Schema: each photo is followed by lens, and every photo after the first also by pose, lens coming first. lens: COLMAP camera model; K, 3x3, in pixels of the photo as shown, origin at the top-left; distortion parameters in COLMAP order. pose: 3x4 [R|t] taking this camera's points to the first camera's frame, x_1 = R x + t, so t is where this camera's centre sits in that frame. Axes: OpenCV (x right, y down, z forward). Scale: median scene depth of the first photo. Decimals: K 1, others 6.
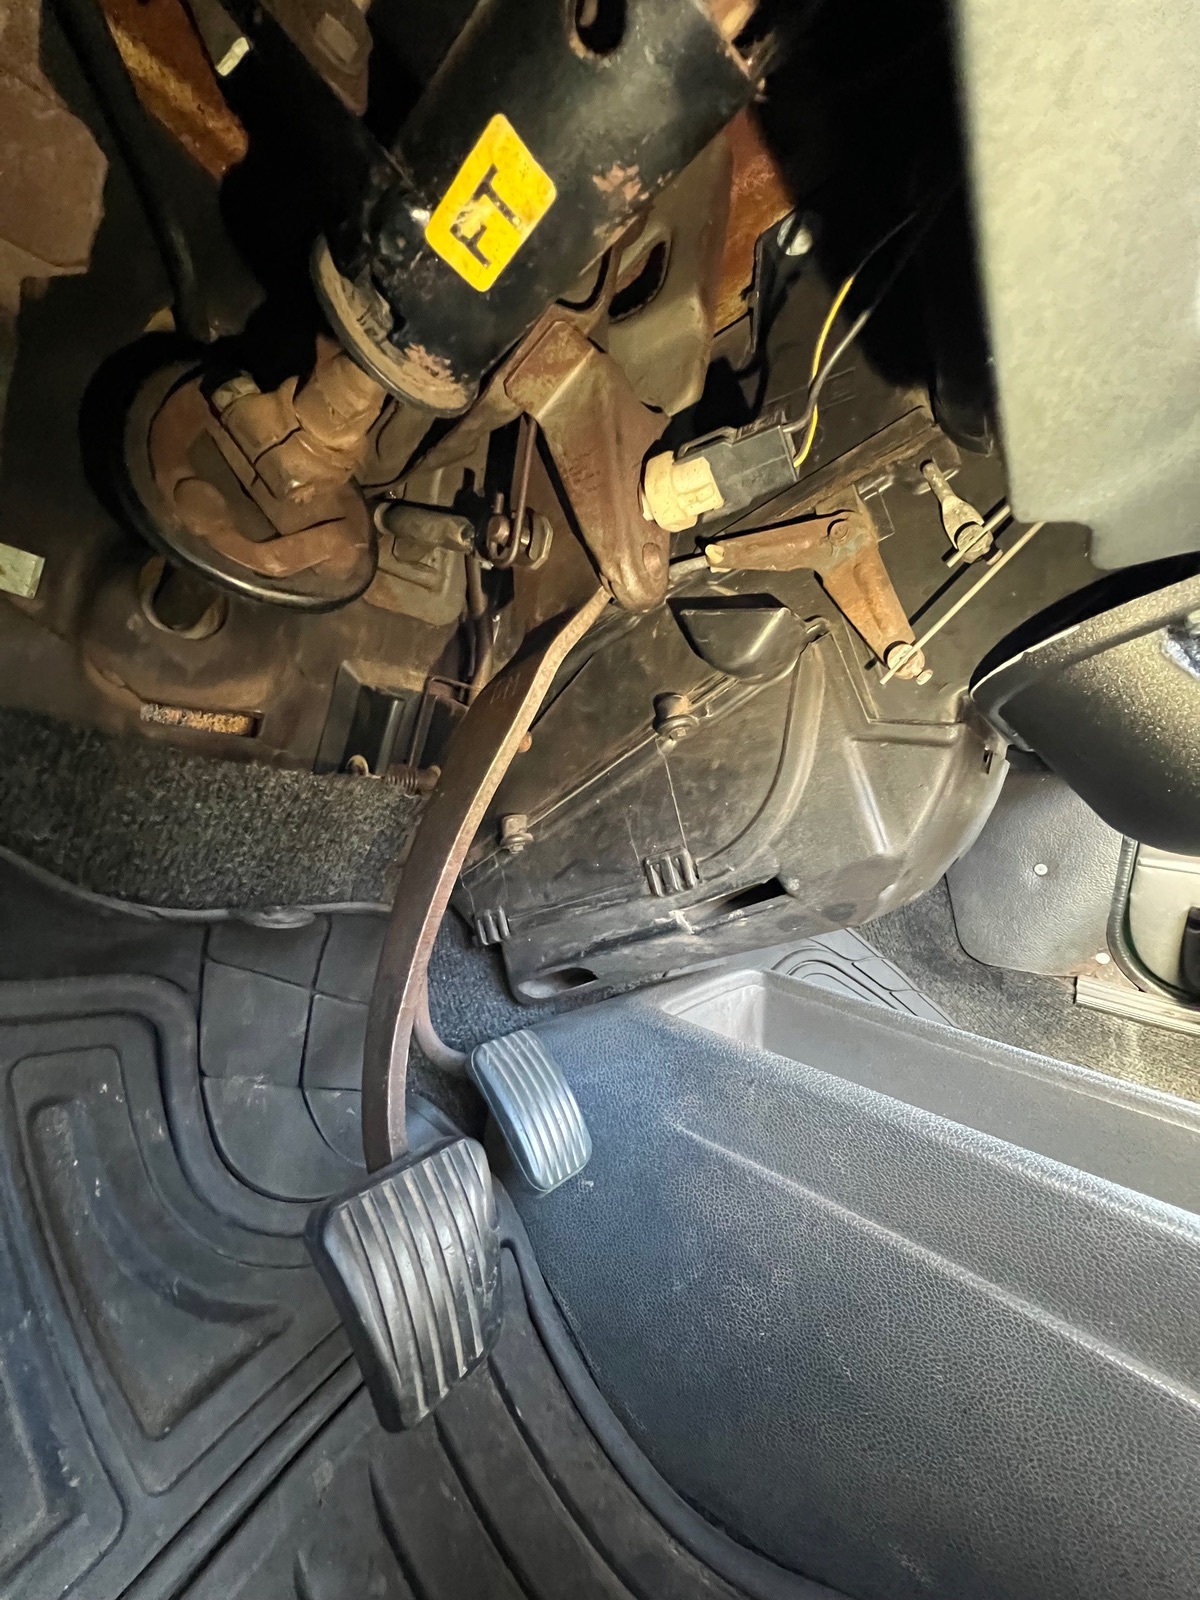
lens RADIAL K [[642.3, 0, 599.4], [0, 642.3, 800.8], [0, 0, 1]] dist [0.000095, -0.000113]
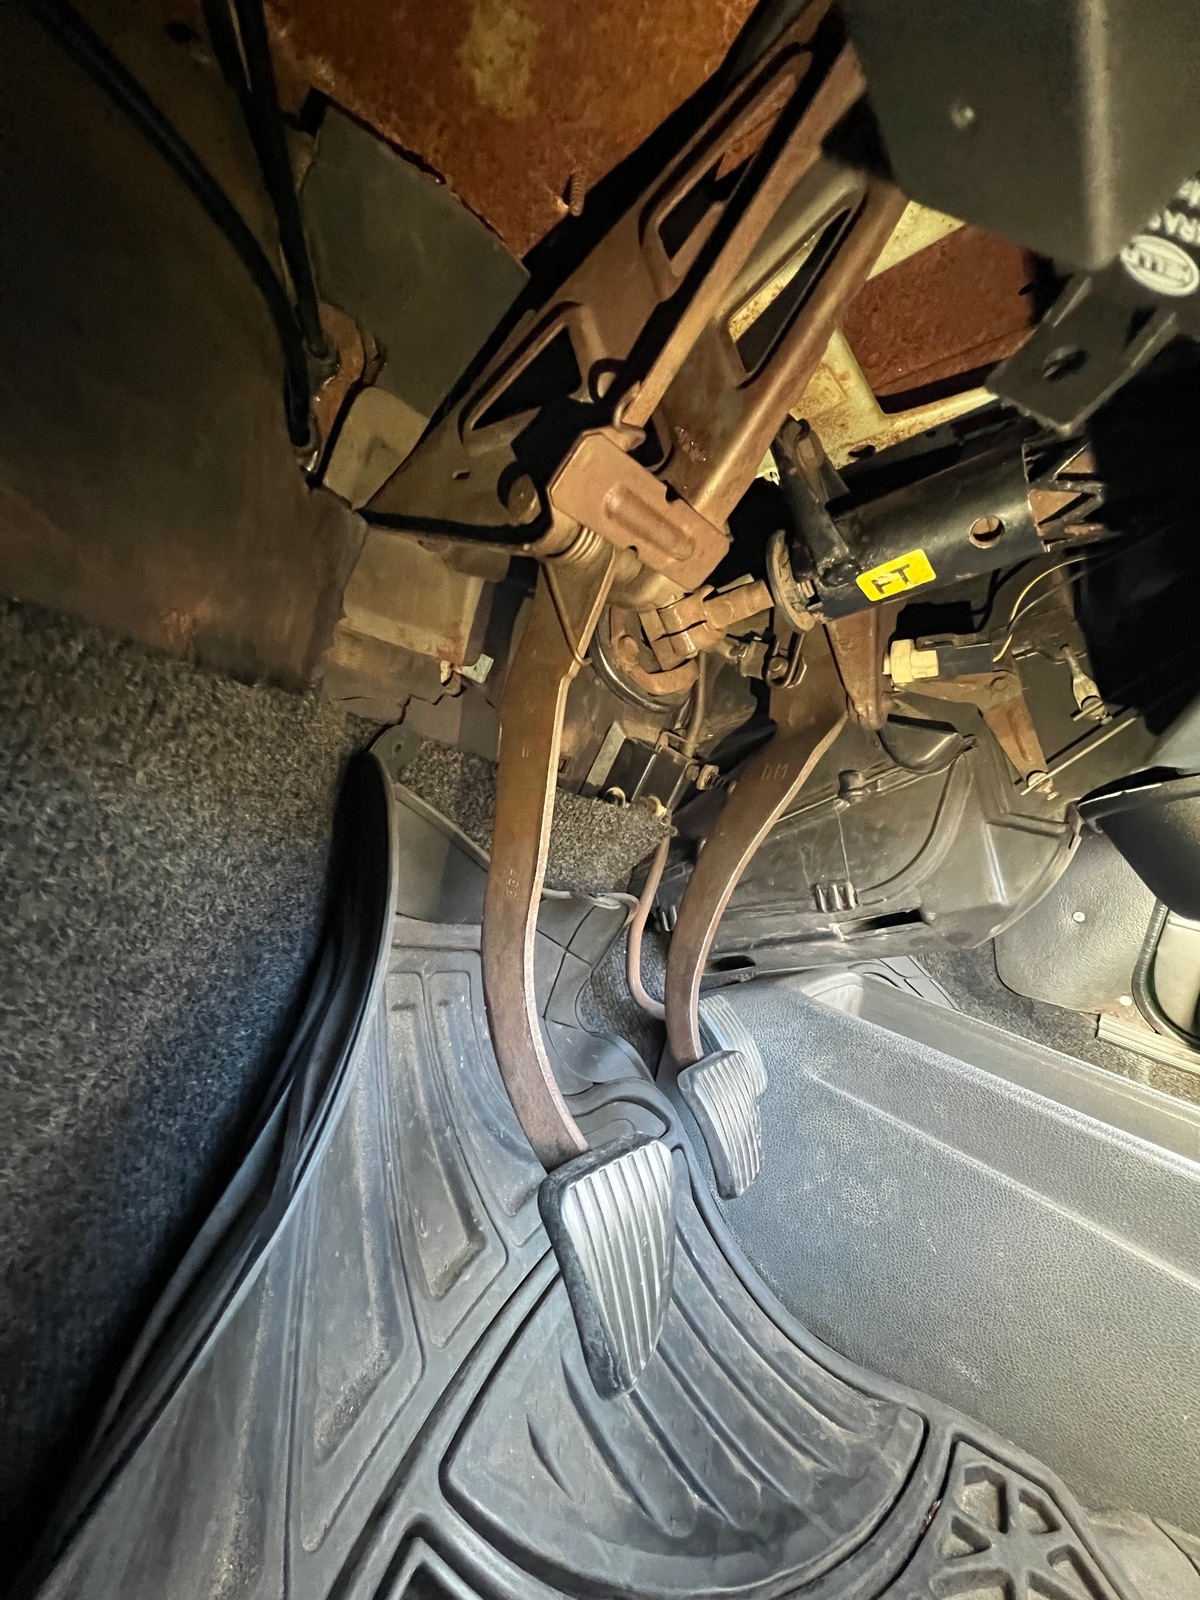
lens RADIAL K [[643.3, 0, 600.1], [0, 643.3, 800.0], [0, 0, 1]] dist [-0.001089, 0.000785]
pose [[0.993659, 0.108801, -0.028341, -0.389886], [-0.108404, 0.993991, 0.015205, -0.064513], [0.029825, -0.012037, 0.999483, -0.425249]]
